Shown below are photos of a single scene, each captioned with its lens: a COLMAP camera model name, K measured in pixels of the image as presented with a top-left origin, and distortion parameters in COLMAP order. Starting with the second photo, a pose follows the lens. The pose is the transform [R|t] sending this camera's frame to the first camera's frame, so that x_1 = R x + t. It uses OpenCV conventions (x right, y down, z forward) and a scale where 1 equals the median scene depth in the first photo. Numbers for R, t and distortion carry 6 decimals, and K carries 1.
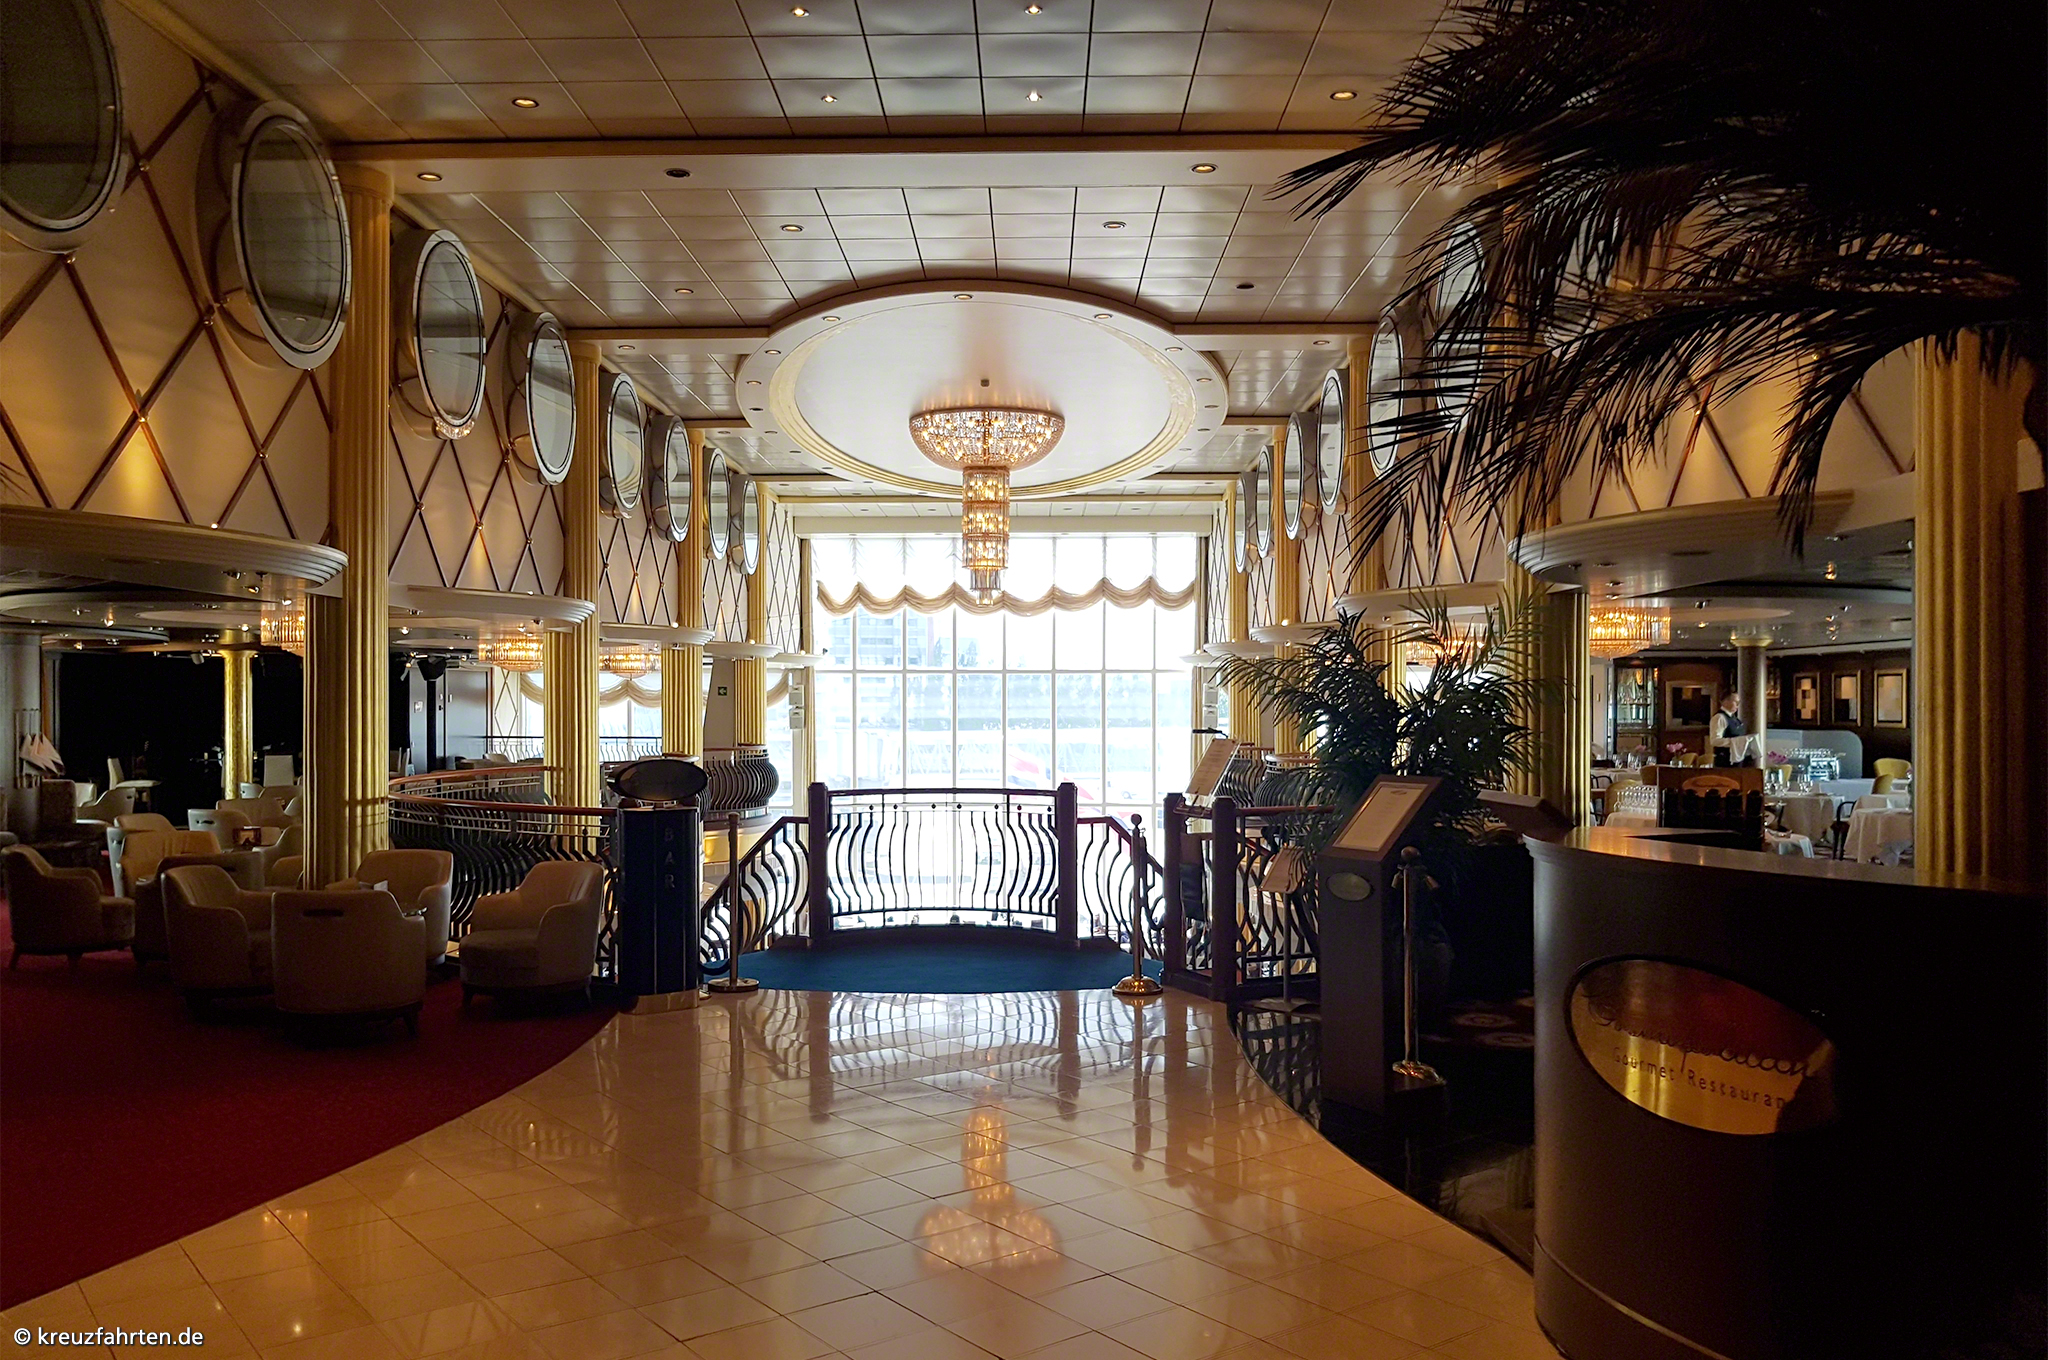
lens RADIAL K [[1596.3, 0, 1024.4], [0, 1596.3, 682.1], [0, 0, 1]] dist [0.115864, 0.005574]
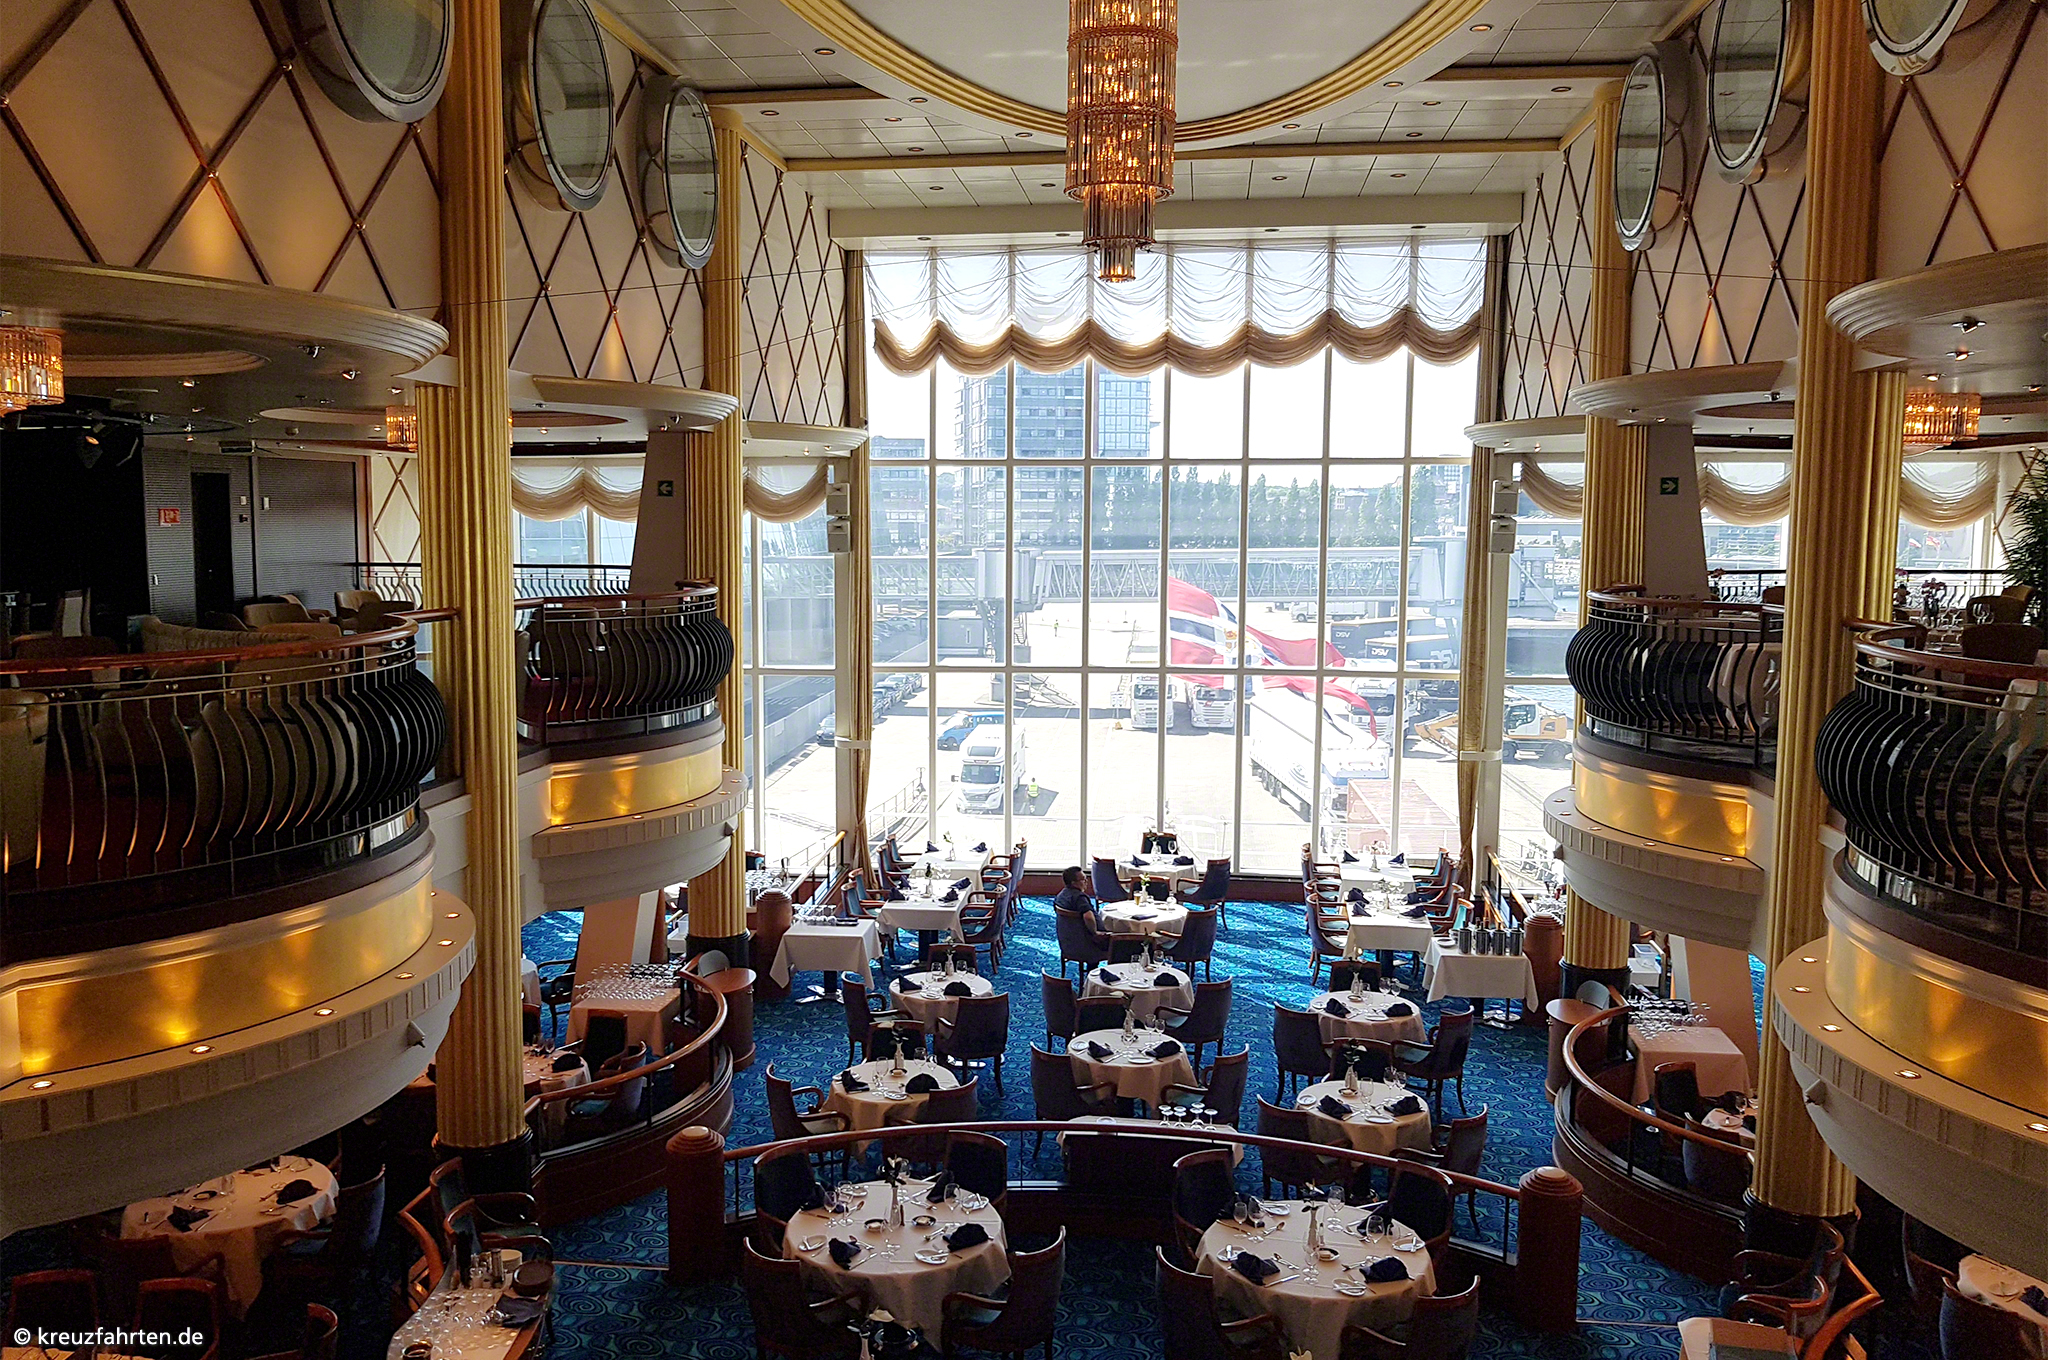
lens RADIAL K [[1596.3, 0, 1023.1], [0, 1596.3, 689.7], [0, 0, 1]] dist [0.115864, 0.005574]
pose [[0.994521, 0.015554, -0.103372, -0.001718], [-0.002140, 0.991690, 0.128635, 0.000868], [0.104513, -0.127709, 0.986290, 0.348896]]
